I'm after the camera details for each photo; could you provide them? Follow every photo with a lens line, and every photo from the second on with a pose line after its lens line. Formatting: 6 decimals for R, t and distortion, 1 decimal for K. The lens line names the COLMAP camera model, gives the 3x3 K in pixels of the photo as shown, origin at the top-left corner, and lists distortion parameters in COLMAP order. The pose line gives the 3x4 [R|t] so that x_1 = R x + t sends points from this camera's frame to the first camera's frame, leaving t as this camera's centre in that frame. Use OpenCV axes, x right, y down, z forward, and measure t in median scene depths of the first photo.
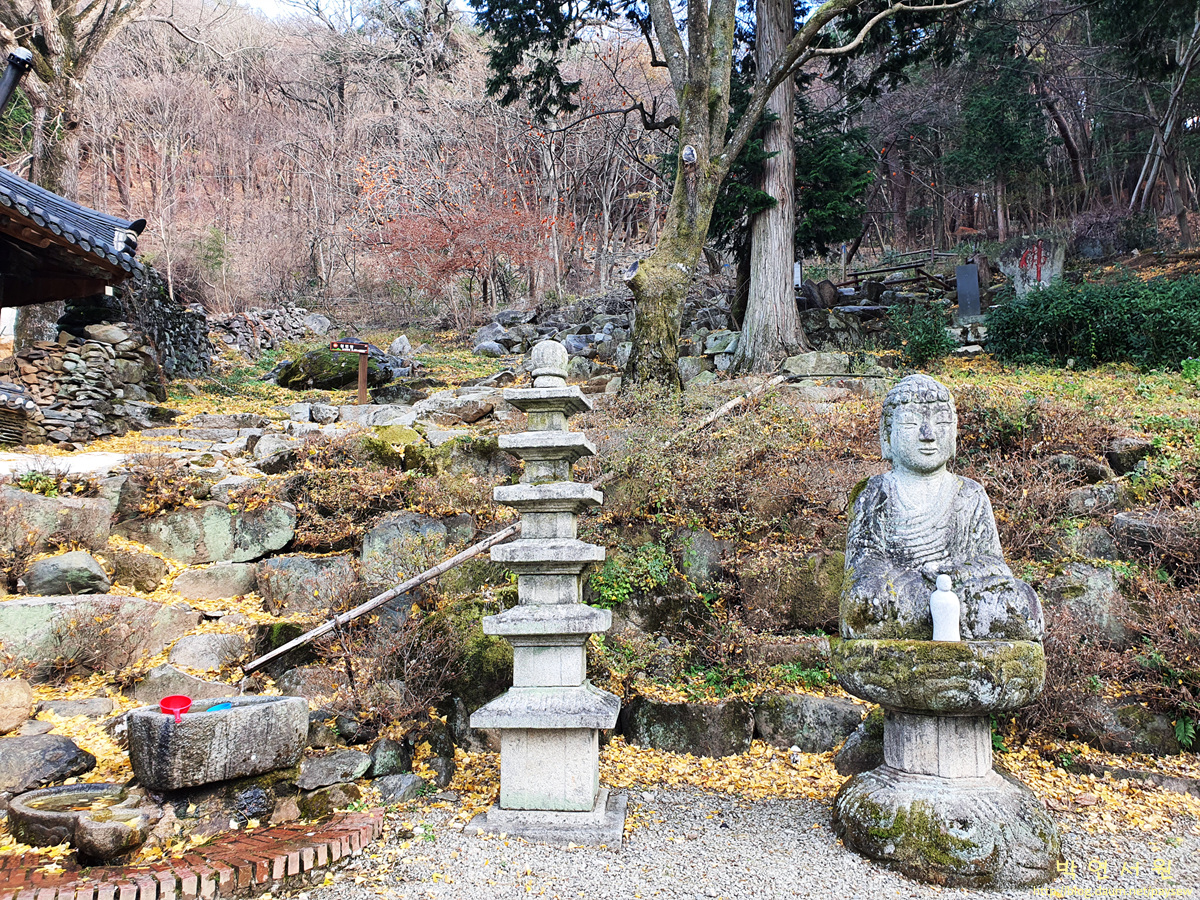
lens RADIAL K [[927.4, 0, 597.4], [0, 927.4, 426.7], [0, 0, 1]] dist [0.084722, -0.296955]
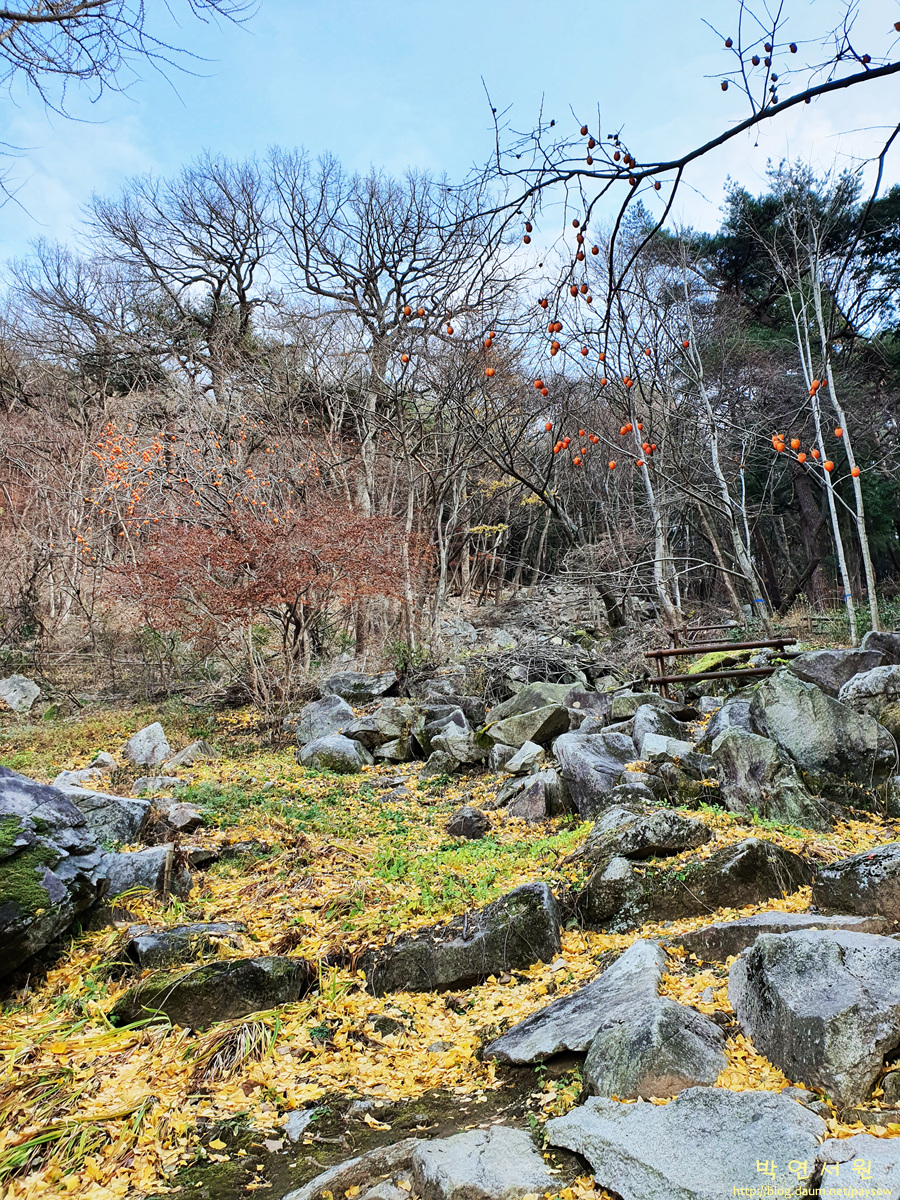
lens RADIAL K [[927.4, 0, 450.0], [0, 927.4, 600.0], [0, 0, 1]] dist [0.084722, -0.296955]
pose [[0.995448, 0.012350, 0.094506, -0.091472], [0.006711, 0.980027, -0.198752, -0.057272], [-0.095073, 0.198482, 0.975482, 0.445162]]
